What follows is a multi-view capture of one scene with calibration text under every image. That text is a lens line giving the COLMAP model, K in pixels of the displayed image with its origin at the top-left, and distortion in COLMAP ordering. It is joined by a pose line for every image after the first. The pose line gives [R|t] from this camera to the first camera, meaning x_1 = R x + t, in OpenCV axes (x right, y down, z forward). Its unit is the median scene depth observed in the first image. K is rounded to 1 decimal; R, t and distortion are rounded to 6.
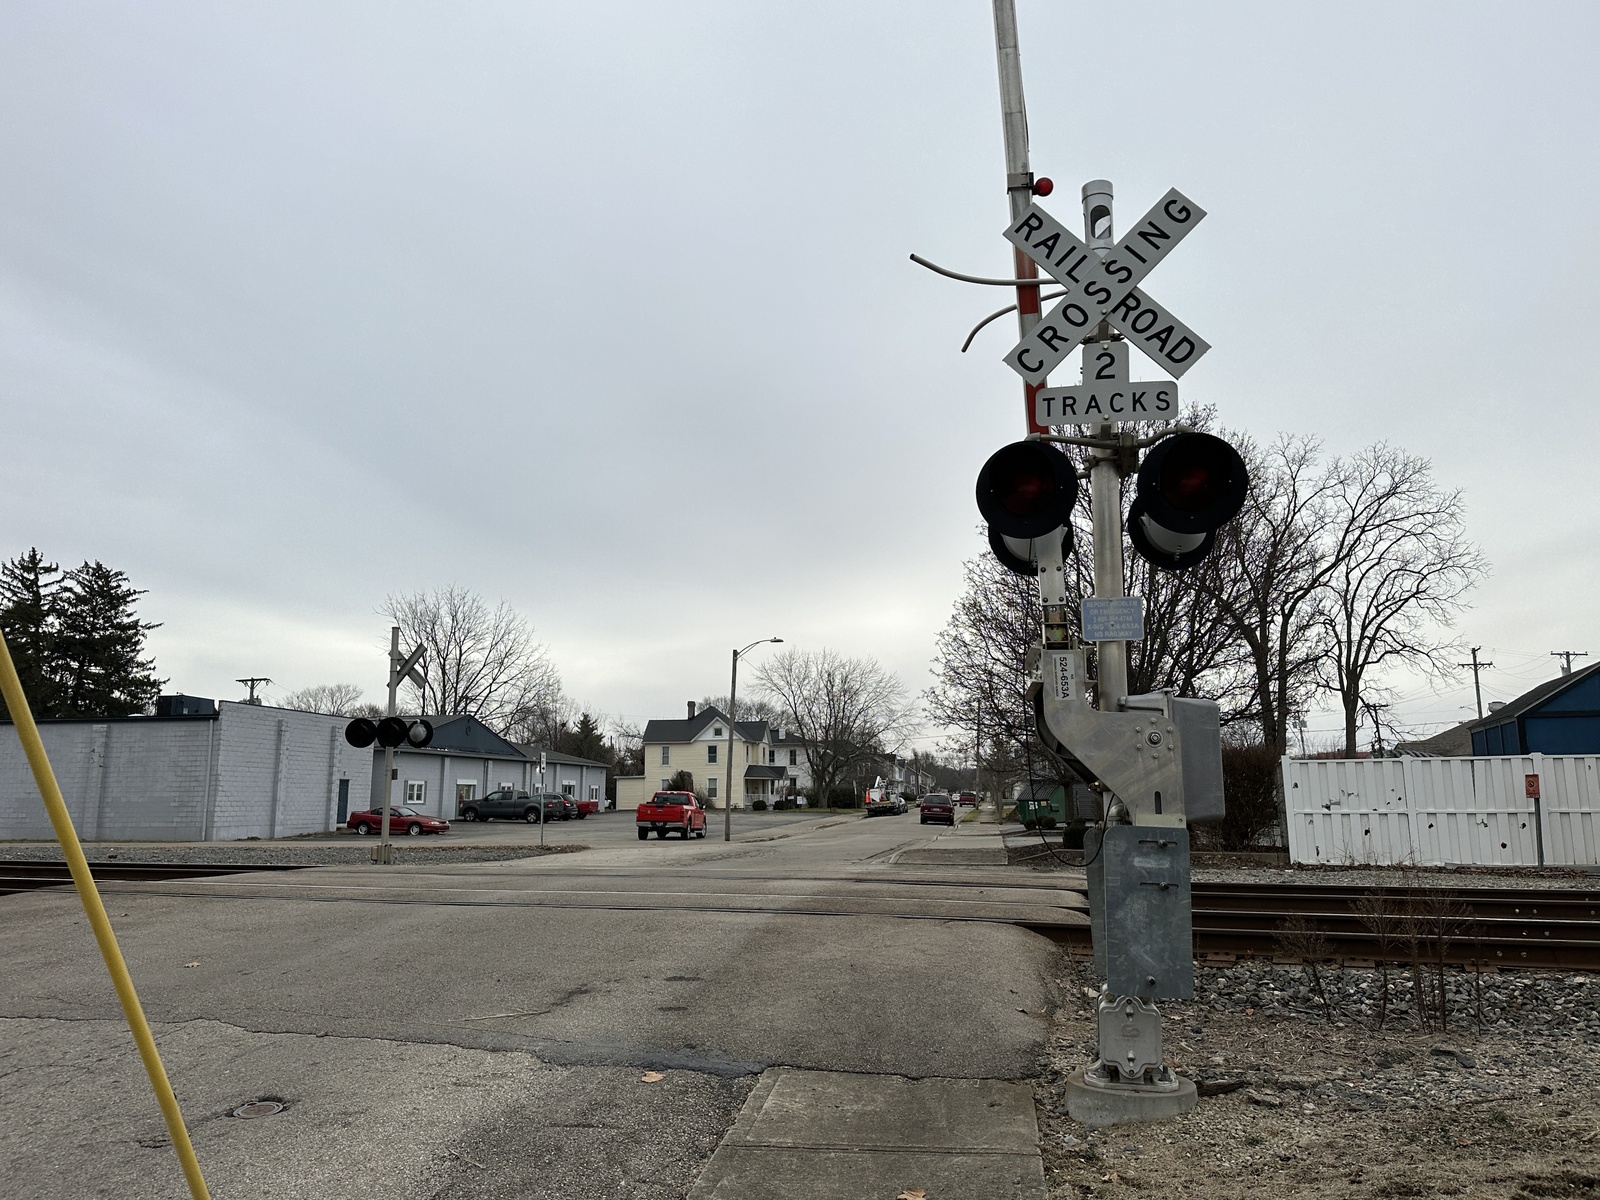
lens RADIAL K [[1146.2, 0, 803.5], [0, 1146.2, 610.9], [0, 0, 1]] dist [0.108684, -0.138504]
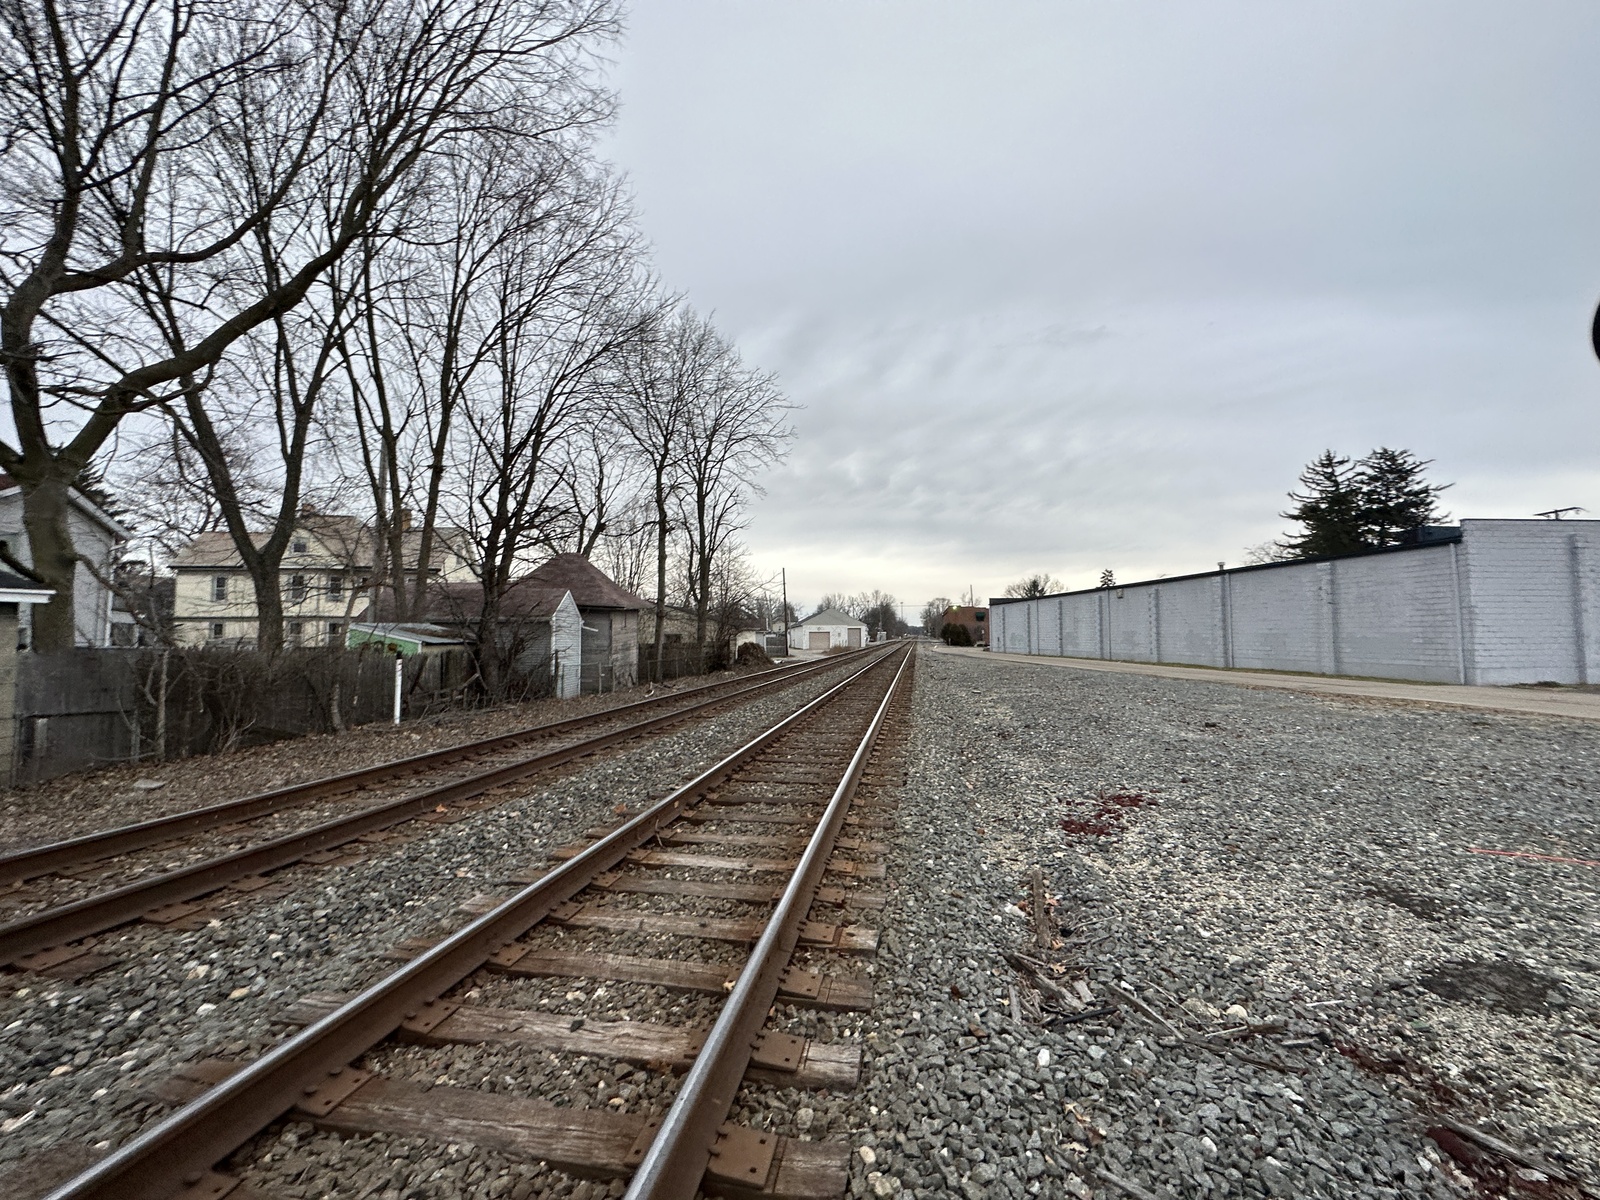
lens RADIAL K [[638.5, 0, 801.5], [0, 638.5, 600.2], [0, 0, 1]] dist [-0.001015, 0.000094]
pose [[0.229755, -0.049015, -0.972013, -0.080321], [0.162555, 0.986635, -0.011329, 0.030054], [0.959577, -0.155402, 0.234652, 0.207551]]
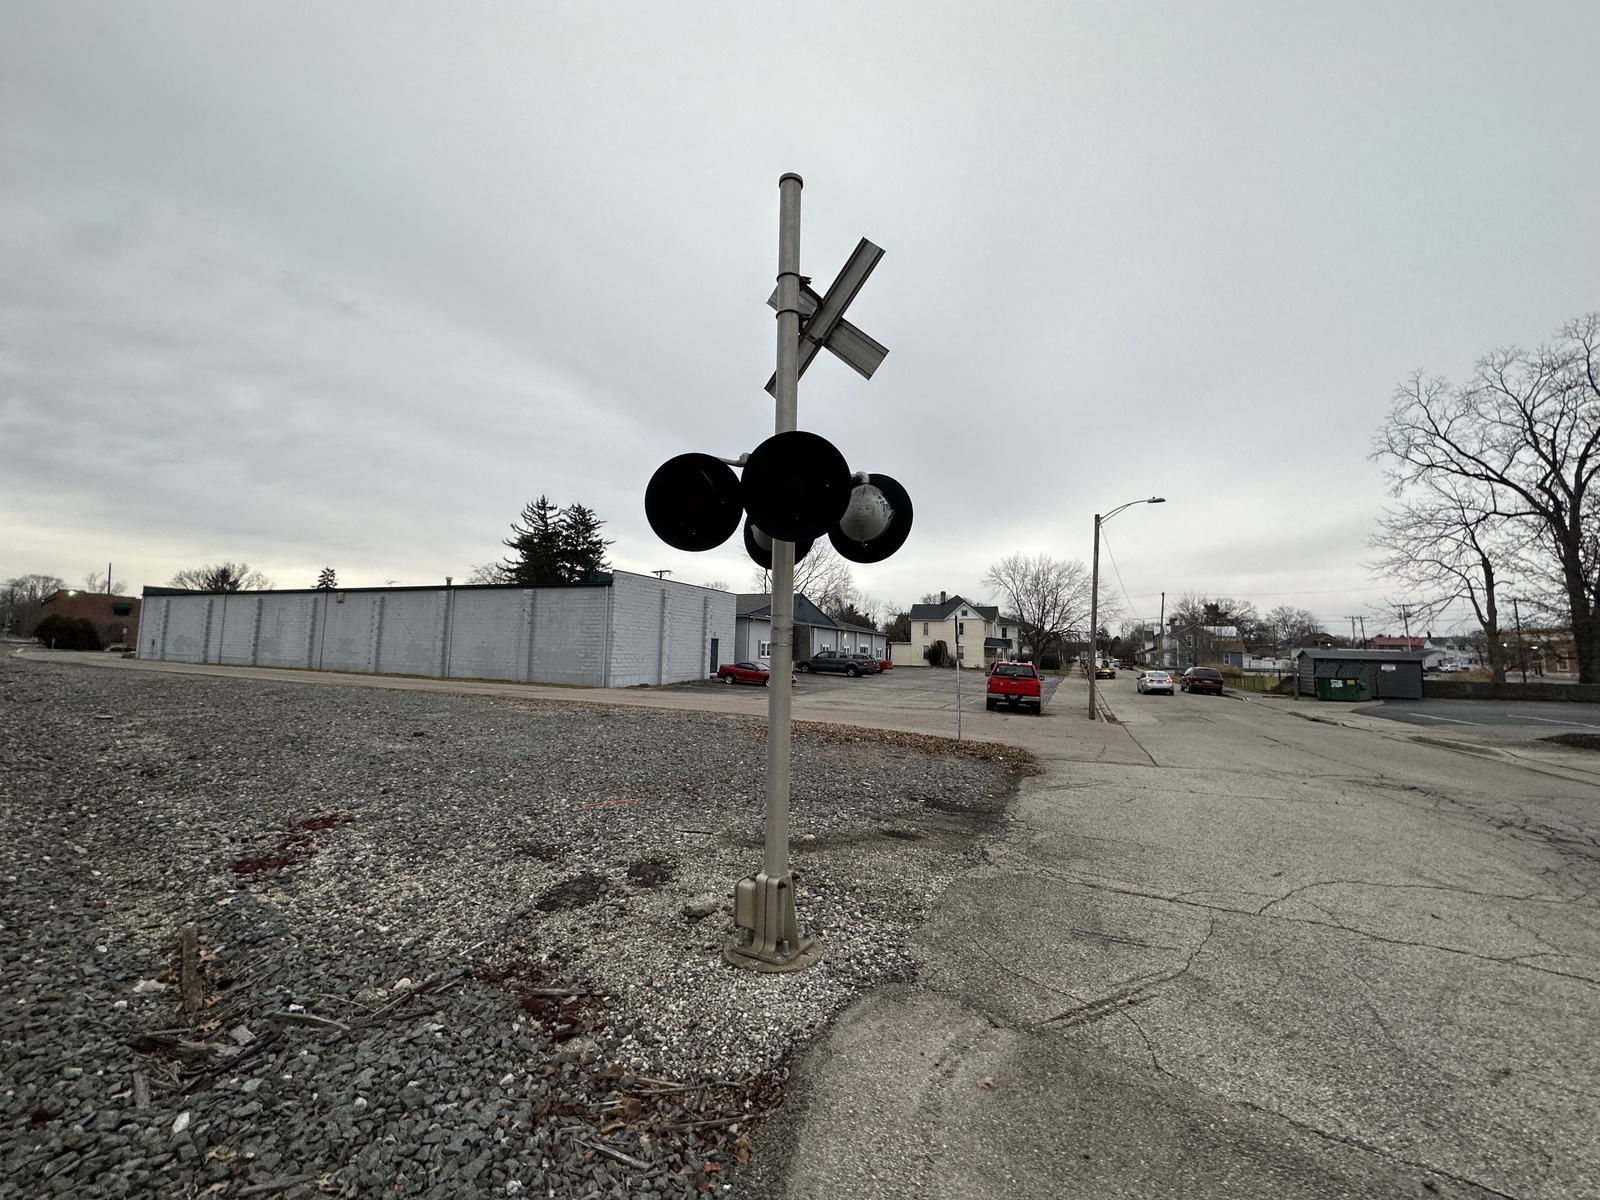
lens RADIAL K [[638.5, 0, 801.5], [0, 638.5, 600.2], [0, 0, 1]] dist [-0.001015, 0.000094]
pose [[0.969144, 0.012543, -0.246174, -0.075600], [0.006815, 0.996959, 0.077629, 0.028372], [0.246399, -0.076911, 0.966112, 0.204012]]
